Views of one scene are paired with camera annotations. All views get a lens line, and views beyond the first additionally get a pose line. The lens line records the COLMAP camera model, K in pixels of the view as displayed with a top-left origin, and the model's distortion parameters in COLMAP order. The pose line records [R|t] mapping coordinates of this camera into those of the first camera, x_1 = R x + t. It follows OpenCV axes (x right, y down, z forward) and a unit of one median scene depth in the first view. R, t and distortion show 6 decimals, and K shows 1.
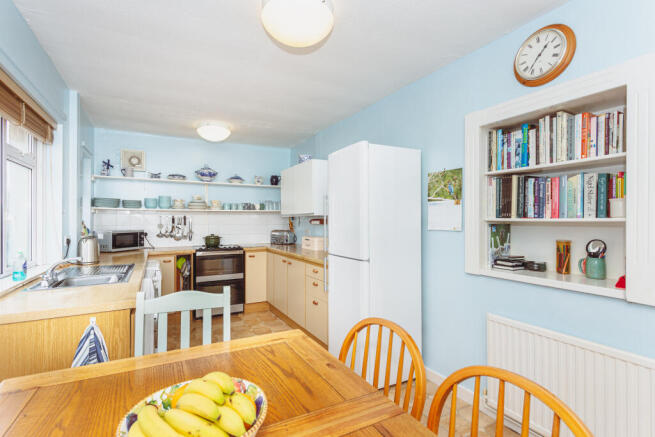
lens RADIAL K [[317.5, 0, 323.5], [0, 317.5, 220.8], [0, 0, 1]] dist [0.002632, 0.000030]
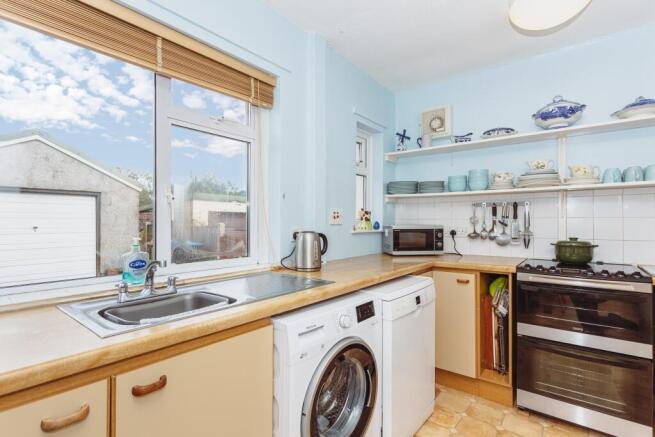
lens RADIAL K [[317.5, 0, 332.8], [0, 317.5, 221.0], [0, 0, 1]] dist [0.002632, 0.000030]
pose [[0.399578, -0.003904, -0.916691, -0.060419], [-0.003370, 0.999978, -0.005728, 0.022268], [0.916693, 0.005378, 0.399556, 0.504404]]
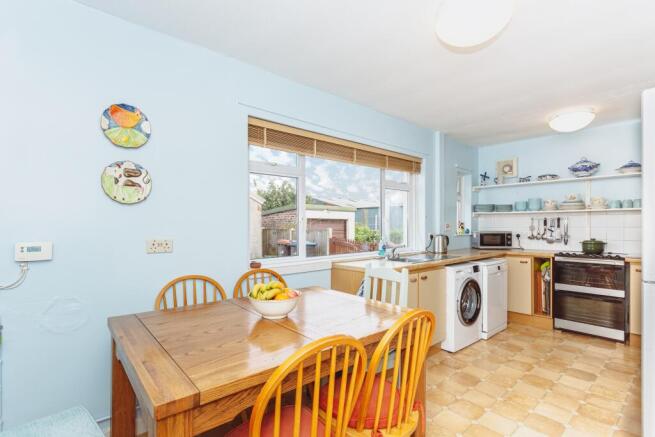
lens RADIAL K [[317.5, 0, 323.5], [0, 317.5, 227.5], [0, 0, 1]] dist [0.002632, 0.000030]
pose [[0.216086, 0.005750, -0.976357, 0.331440], [-0.001425, 0.999983, 0.005574, 0.009576], [0.976373, 0.000186, 0.216091, 0.131590]]
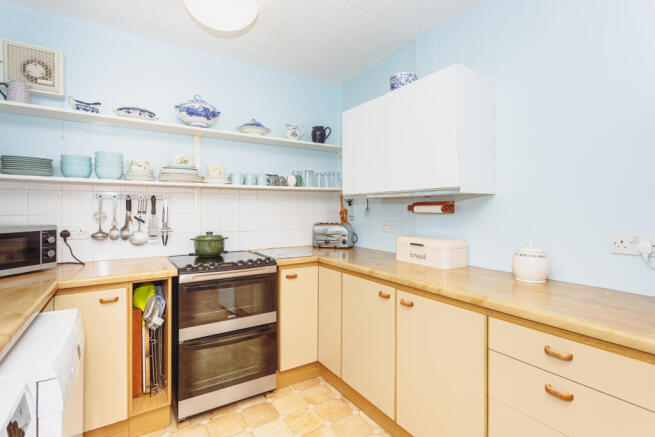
lens RADIAL K [[317.5, 0, 324.4], [0, 317.5, 209.3], [0, 0, 1]] dist [0.002632, 0.000030]
pose [[0.997132, 0.001246, 0.075677, -0.213377], [-0.001271, 0.999999, 0.000280, 0.005527], [-0.075676, -0.000375, 0.997132, 0.498273]]
